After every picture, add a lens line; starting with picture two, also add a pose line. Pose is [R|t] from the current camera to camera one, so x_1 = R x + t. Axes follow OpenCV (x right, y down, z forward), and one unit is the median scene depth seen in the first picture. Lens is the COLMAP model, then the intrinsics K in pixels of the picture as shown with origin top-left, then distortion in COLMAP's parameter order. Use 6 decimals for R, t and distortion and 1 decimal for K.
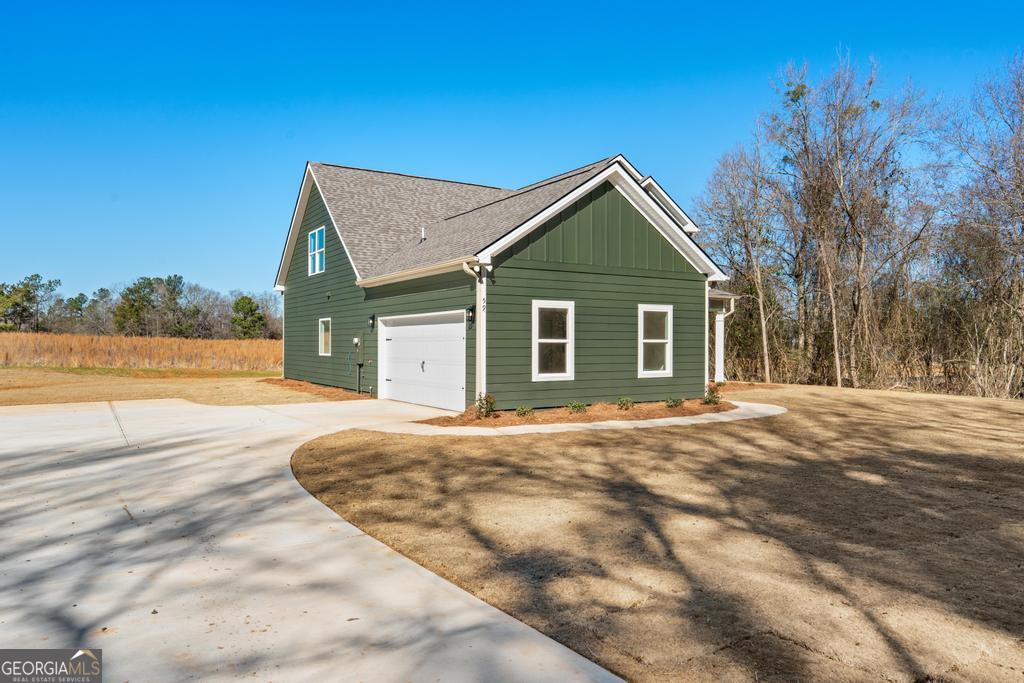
lens RADIAL K [[684.3, 0, 512.0], [0, 684.3, 341.5], [0, 0, 1]] dist [-0.003333, -0.000681]
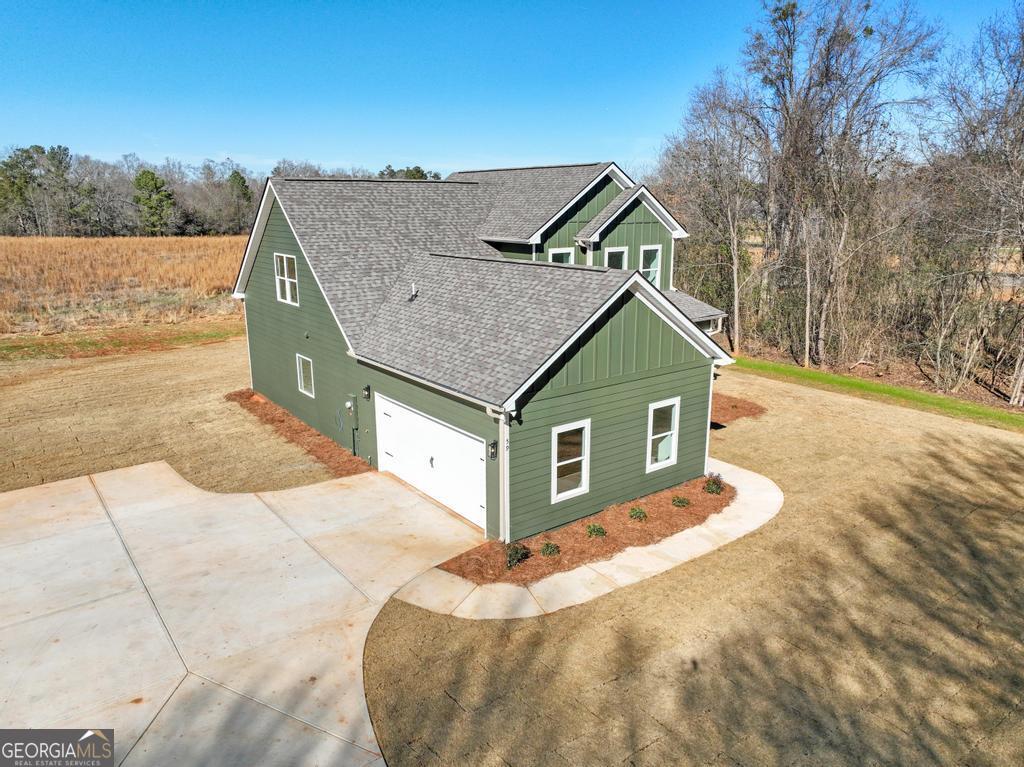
lens RADIAL K [[709.5, 0, 515.0], [0, 709.5, 383.0], [0, 0, 1]] dist [0.007172, 0.001798]
pose [[0.995521, -0.026289, 0.090811, -0.097174], [0.003146, 0.969238, 0.246104, -0.317599], [-0.094488, -0.244716, 0.964980, 0.022326]]
